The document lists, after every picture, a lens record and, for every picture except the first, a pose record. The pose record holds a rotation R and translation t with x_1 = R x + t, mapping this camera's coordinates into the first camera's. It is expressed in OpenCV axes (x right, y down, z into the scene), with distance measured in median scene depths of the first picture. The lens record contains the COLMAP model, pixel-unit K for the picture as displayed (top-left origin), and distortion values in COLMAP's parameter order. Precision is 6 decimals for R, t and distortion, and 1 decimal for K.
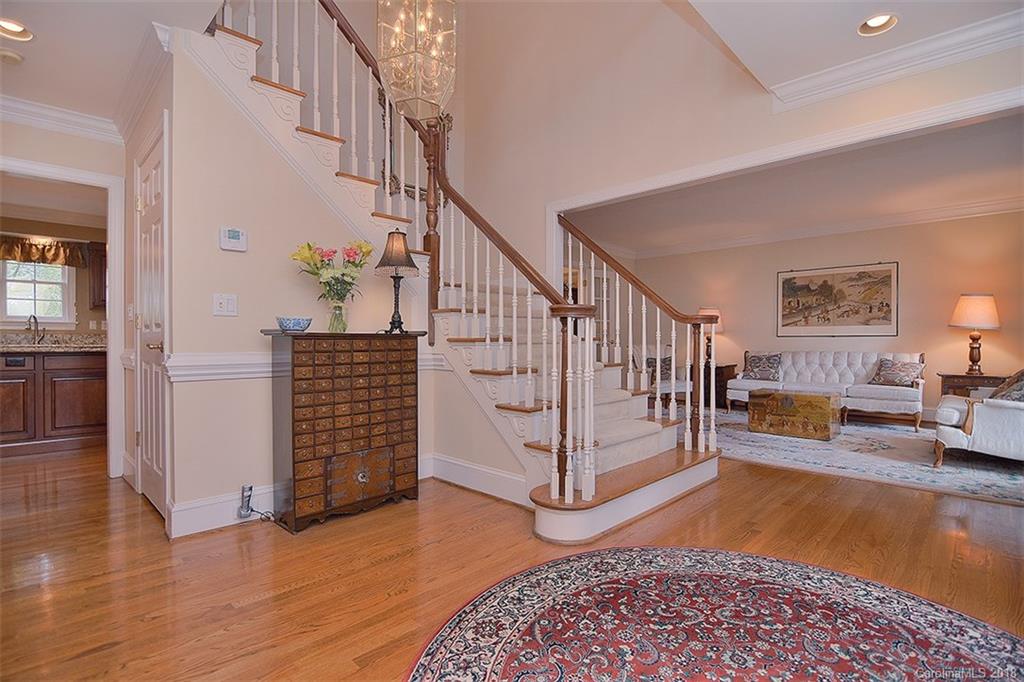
lens RADIAL K [[499.9, 0, 517.6], [0, 499.9, 332.4], [0, 0, 1]] dist [-0.021928, -0.002171]
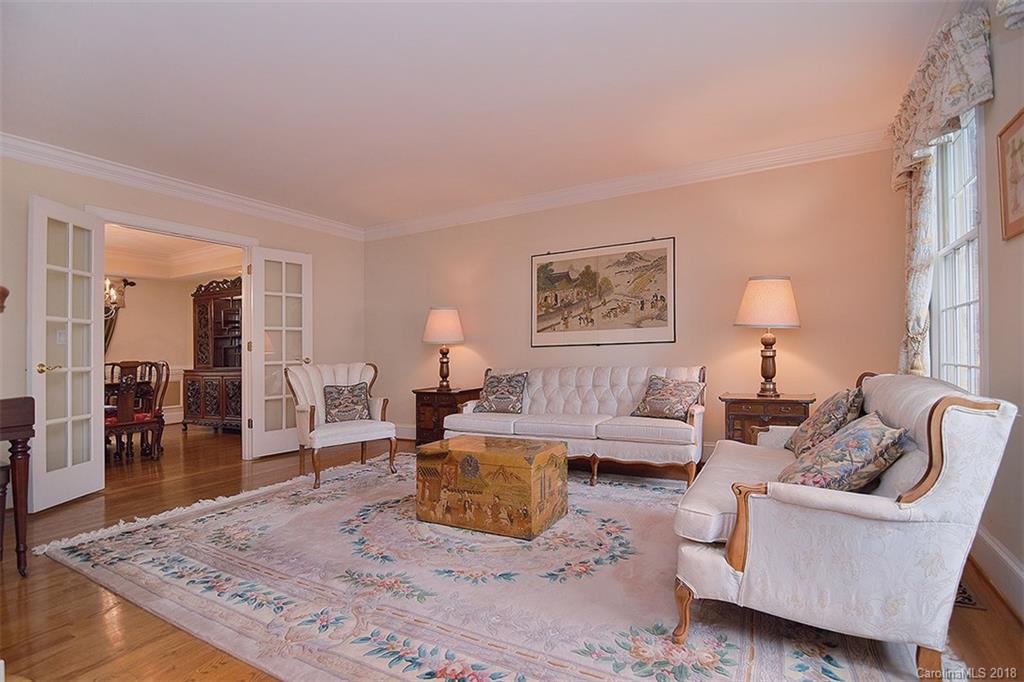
lens RADIAL K [[499.9, 0, 511.4], [0, 499.9, 347.3], [0, 0, 1]] dist [-0.021928, -0.002171]
pose [[0.968309, -0.022886, 0.248706, 0.365286], [0.022429, 0.999738, 0.004668, 0.005842], [-0.248748, 0.001058, 0.968568, 0.368034]]
